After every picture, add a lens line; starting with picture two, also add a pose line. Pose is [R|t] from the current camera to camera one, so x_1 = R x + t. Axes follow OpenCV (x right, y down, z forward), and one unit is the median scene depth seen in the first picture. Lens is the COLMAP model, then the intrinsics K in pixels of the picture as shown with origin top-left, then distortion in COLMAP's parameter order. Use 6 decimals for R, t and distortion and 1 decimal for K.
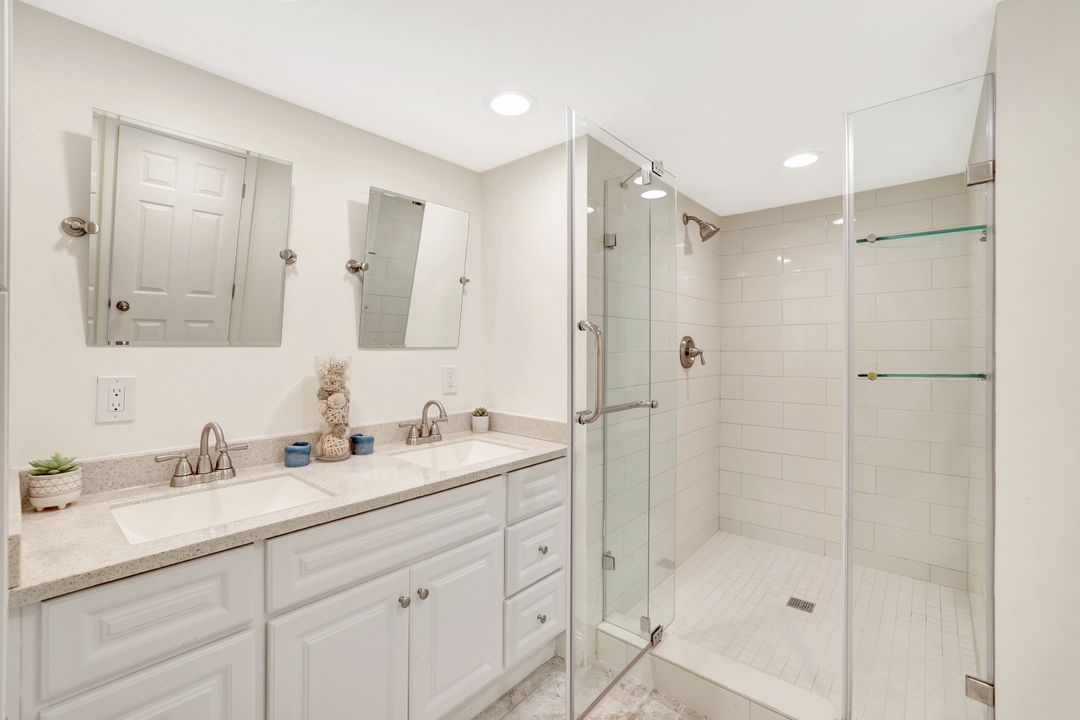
lens RADIAL K [[471.0, 0, 519.7], [0, 471.0, 353.9], [0, 0, 1]] dist [-0.047874, 0.018827]
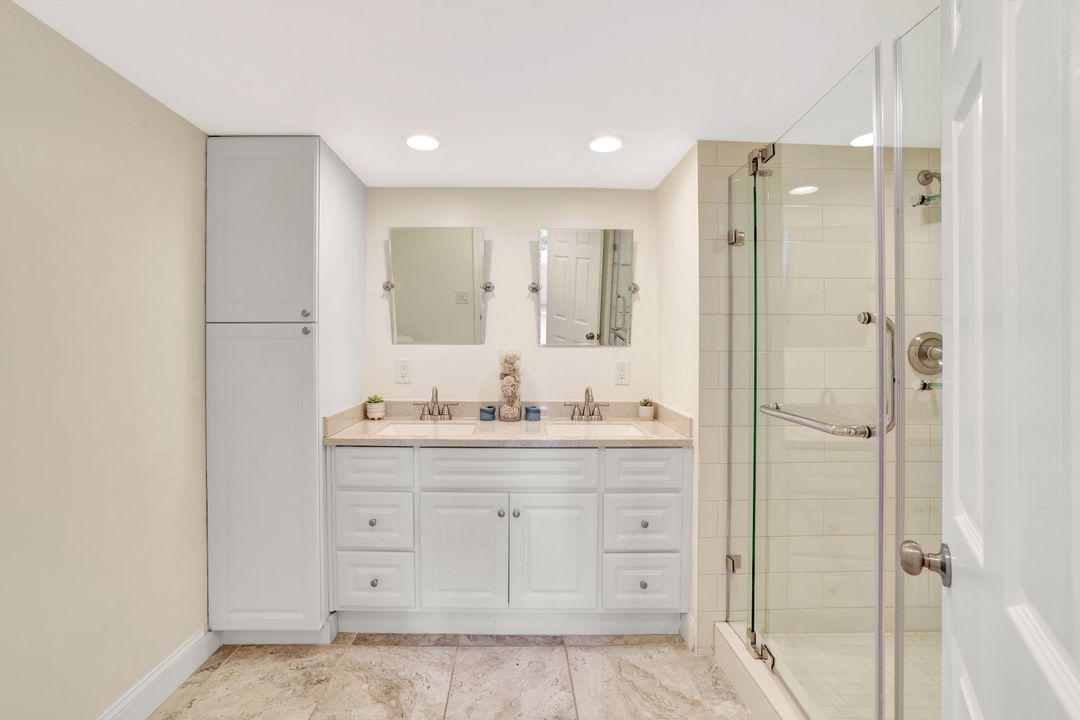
lens RADIAL K [[472.3, 0, 521.7], [0, 472.3, 358.5], [0, 0, 1]] dist [-0.048743, 0.018561]
pose [[0.671729, 0.023363, -0.740429, 0.745045], [-0.013205, 0.999721, 0.019564, -0.000904], [0.740680, -0.003364, 0.671850, 0.018168]]
